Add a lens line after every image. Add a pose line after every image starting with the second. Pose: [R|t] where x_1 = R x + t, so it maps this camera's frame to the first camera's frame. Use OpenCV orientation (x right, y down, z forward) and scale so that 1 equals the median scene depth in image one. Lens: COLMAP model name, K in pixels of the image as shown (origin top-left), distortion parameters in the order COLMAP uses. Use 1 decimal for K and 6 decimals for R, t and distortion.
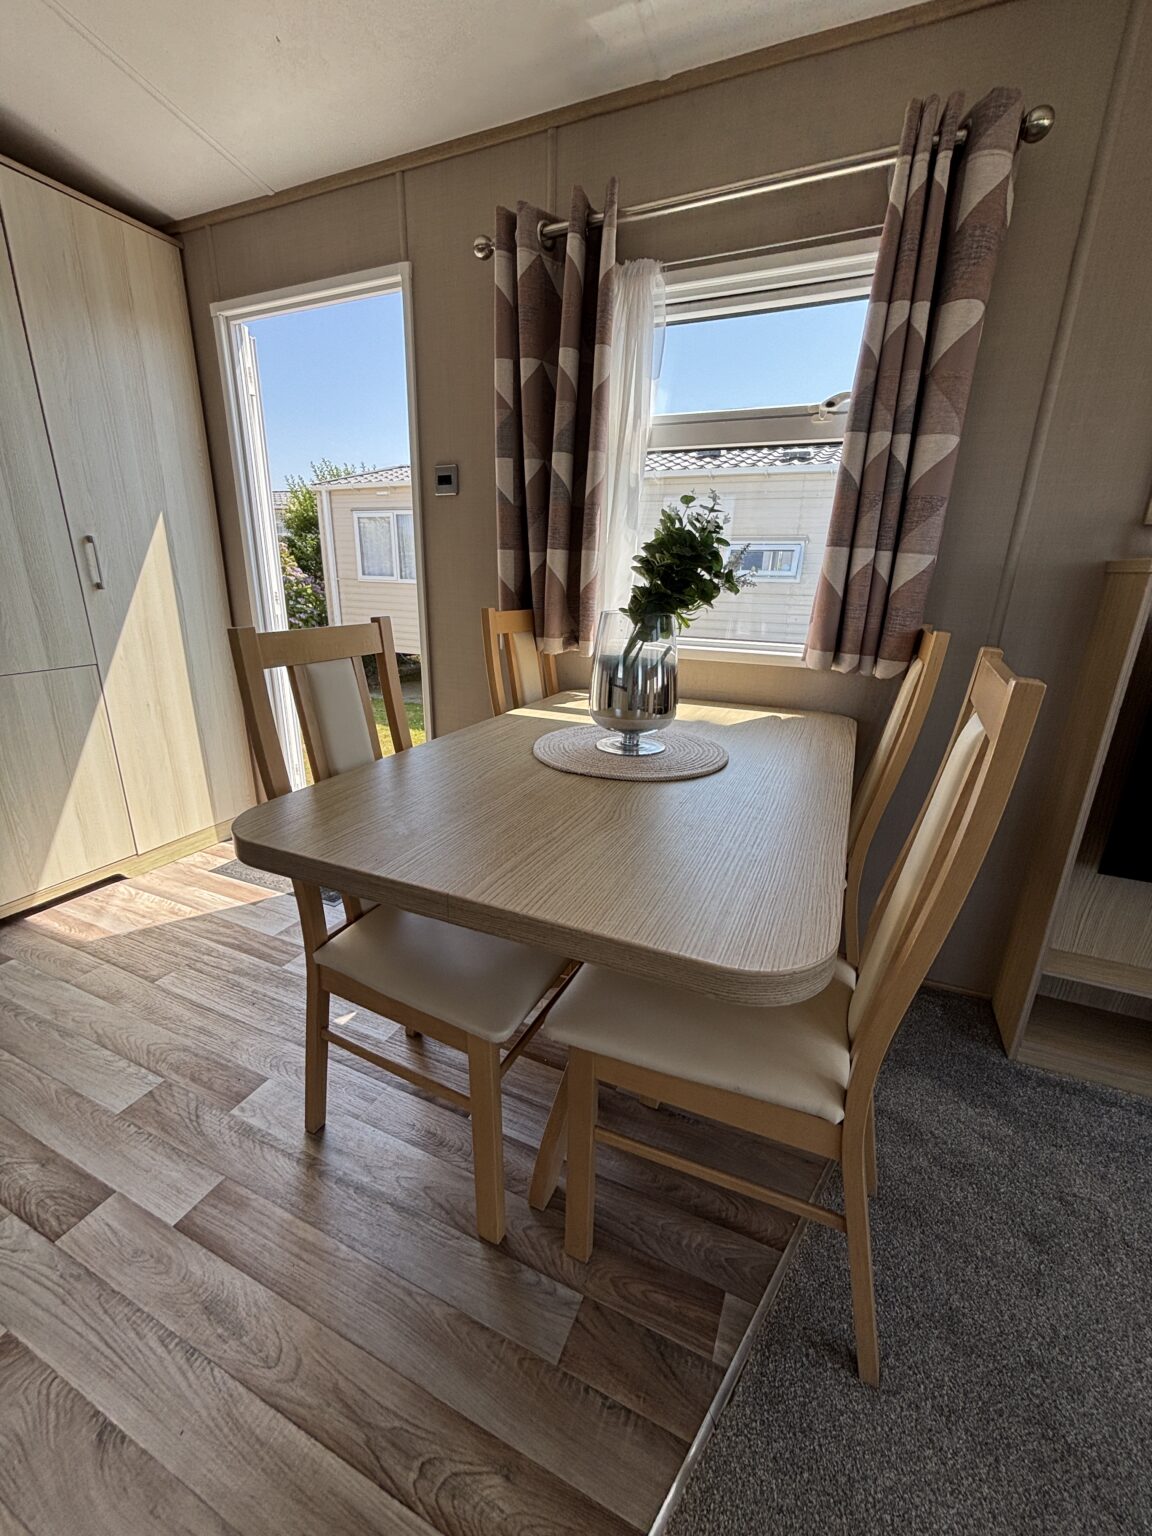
lens RADIAL K [[621.4, 0, 572.6], [0, 621.4, 767.7], [0, 0, 1]] dist [-0.007553, 0.000521]
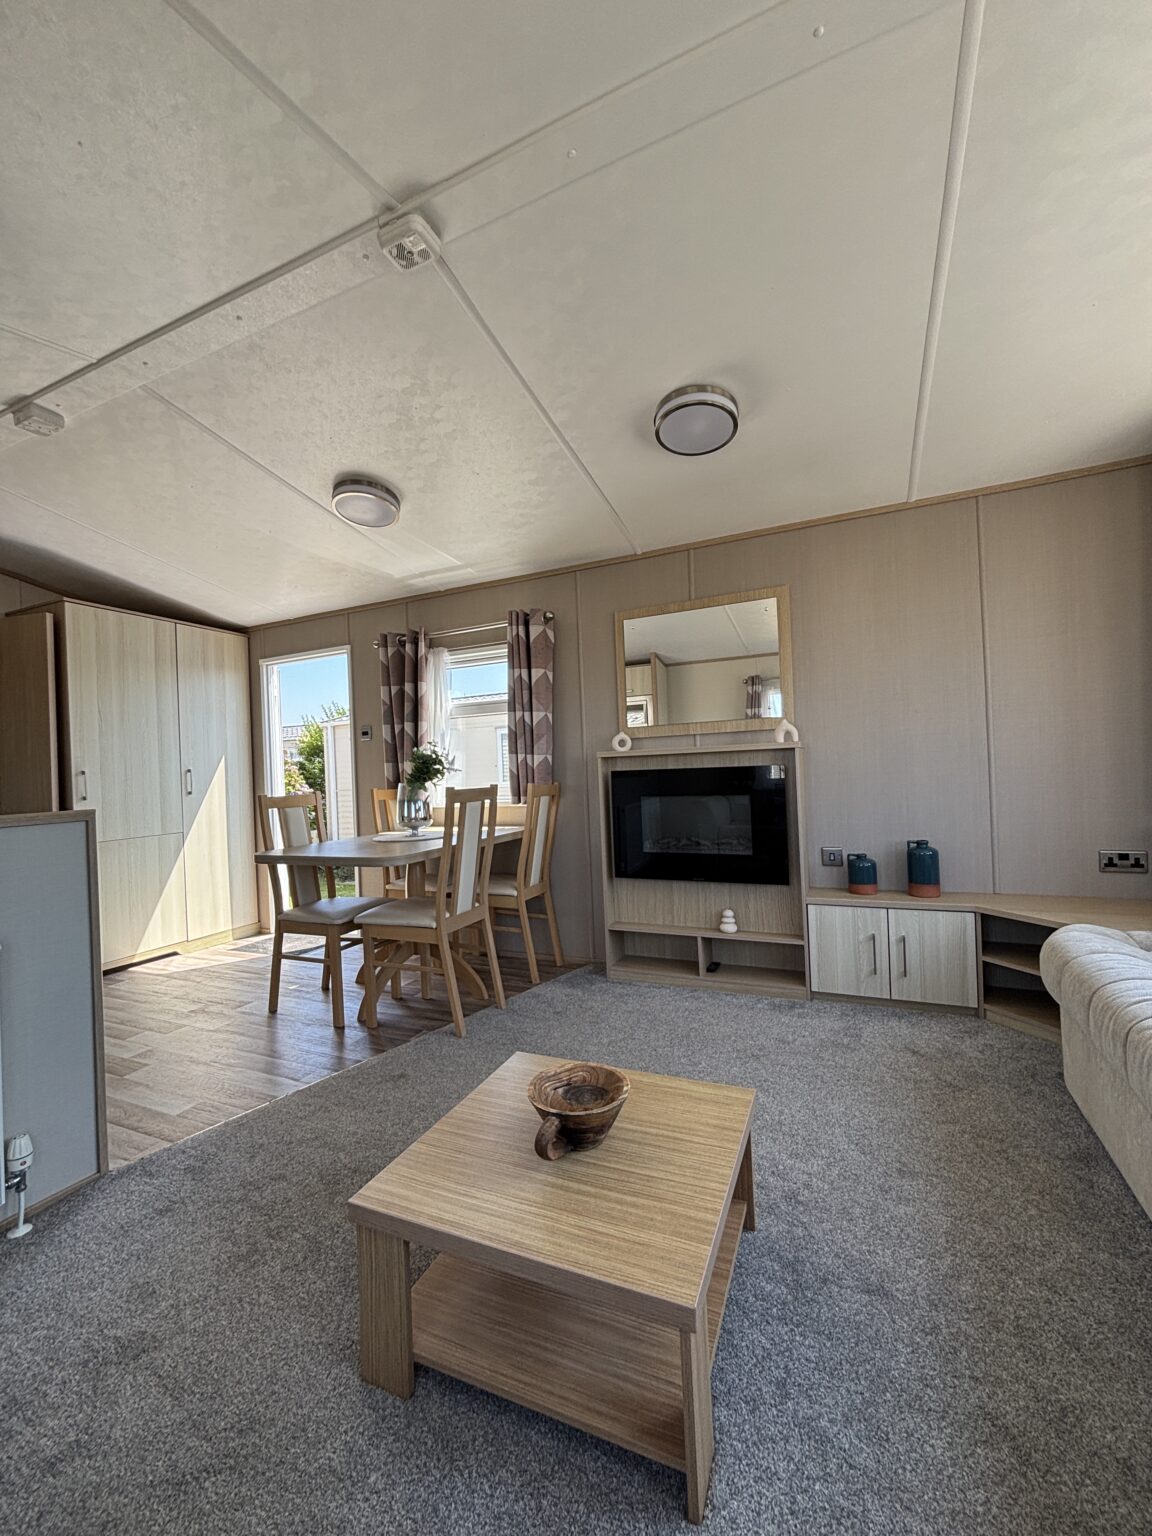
lens RADIAL K [[621.4, 0, 577.5], [0, 621.4, 770.3], [0, 0, 1]] dist [-0.007553, 0.000521]
pose [[0.998045, -0.062268, 0.005372, 0.593539], [0.060888, 0.949325, -0.308342, 0.413058], [0.014100, 0.308067, 0.951260, -1.137862]]
